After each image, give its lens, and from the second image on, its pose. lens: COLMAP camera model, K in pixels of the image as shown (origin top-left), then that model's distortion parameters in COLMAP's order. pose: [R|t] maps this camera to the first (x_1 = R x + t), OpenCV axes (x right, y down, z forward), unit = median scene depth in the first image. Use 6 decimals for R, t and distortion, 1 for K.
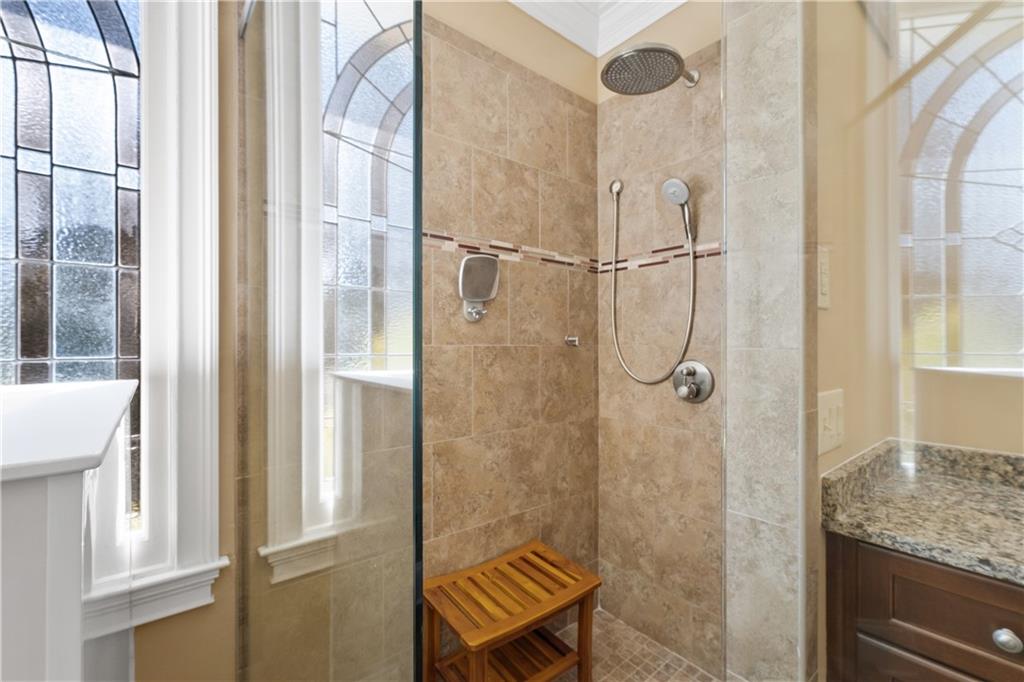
lens RADIAL K [[417.2, 0, 515.1], [0, 417.2, 341.3], [0, 0, 1]] dist [-0.000420, 0.000170]
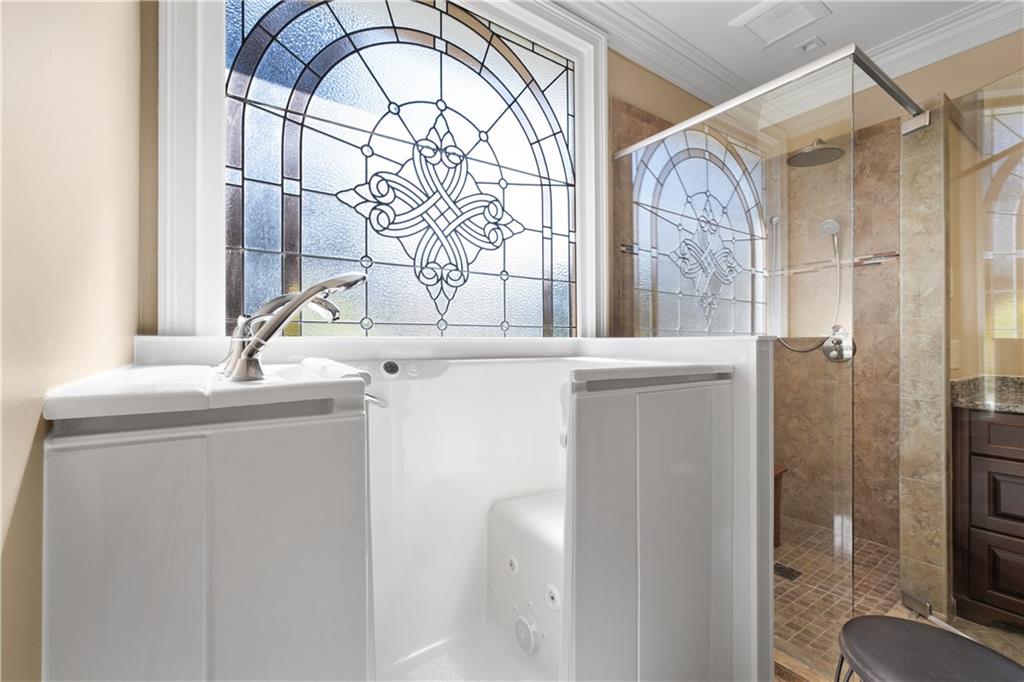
lens RADIAL K [[422.6, 0, 511.1], [0, 422.6, 340.4], [0, 0, 1]] dist [0.000208, 0.000084]
pose [[0.997278, -0.001761, -0.073711, -0.714331], [0.001750, 0.999998, -0.000213, 0.069401], [0.073711, 0.000083, 0.997280, -0.694892]]
